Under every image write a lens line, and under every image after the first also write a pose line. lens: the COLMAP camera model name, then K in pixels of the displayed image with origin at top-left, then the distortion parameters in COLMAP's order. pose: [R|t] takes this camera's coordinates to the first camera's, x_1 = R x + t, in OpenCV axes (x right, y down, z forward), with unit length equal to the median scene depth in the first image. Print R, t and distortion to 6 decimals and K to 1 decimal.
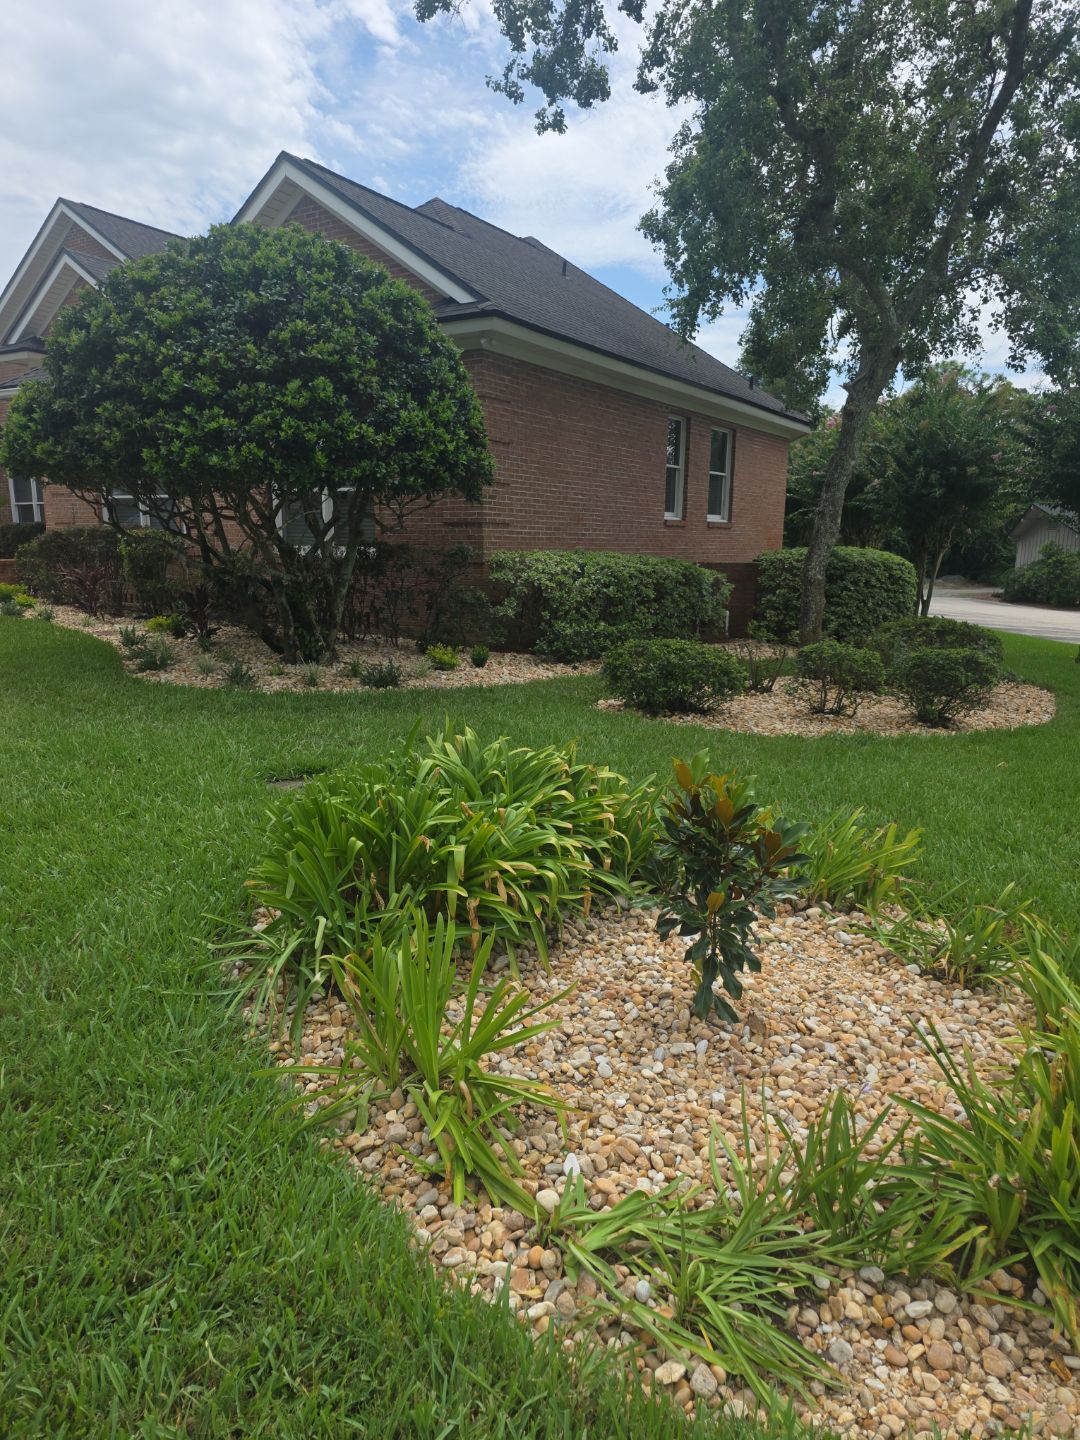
lens RADIAL K [[979.0, 0, 536.6], [0, 979.0, 721.2], [0, 0, 1]] dist [0.037252, -0.019033]
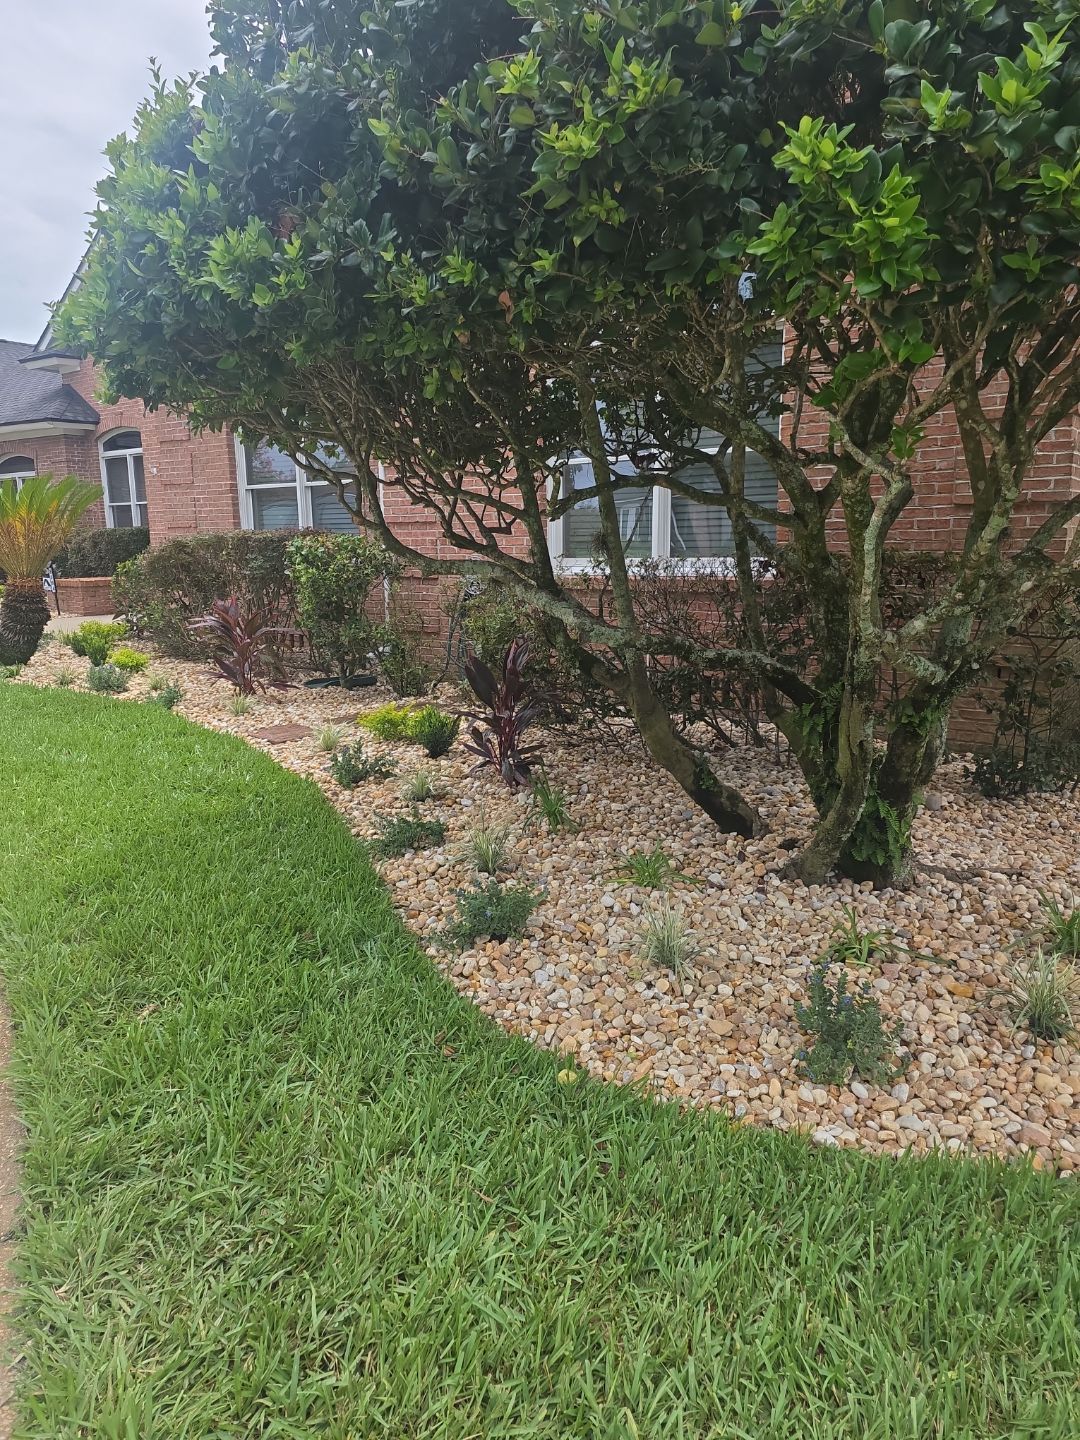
lens RADIAL K [[979.0, 0, 536.8], [0, 979.0, 713.3], [0, 0, 1]] dist [0.037252, -0.019033]
pose [[0.997268, 0.006002, -0.073626, -0.220994], [-0.006644, 0.999942, -0.008483, -0.082339], [0.073571, 0.008949, 0.997250, 0.412490]]
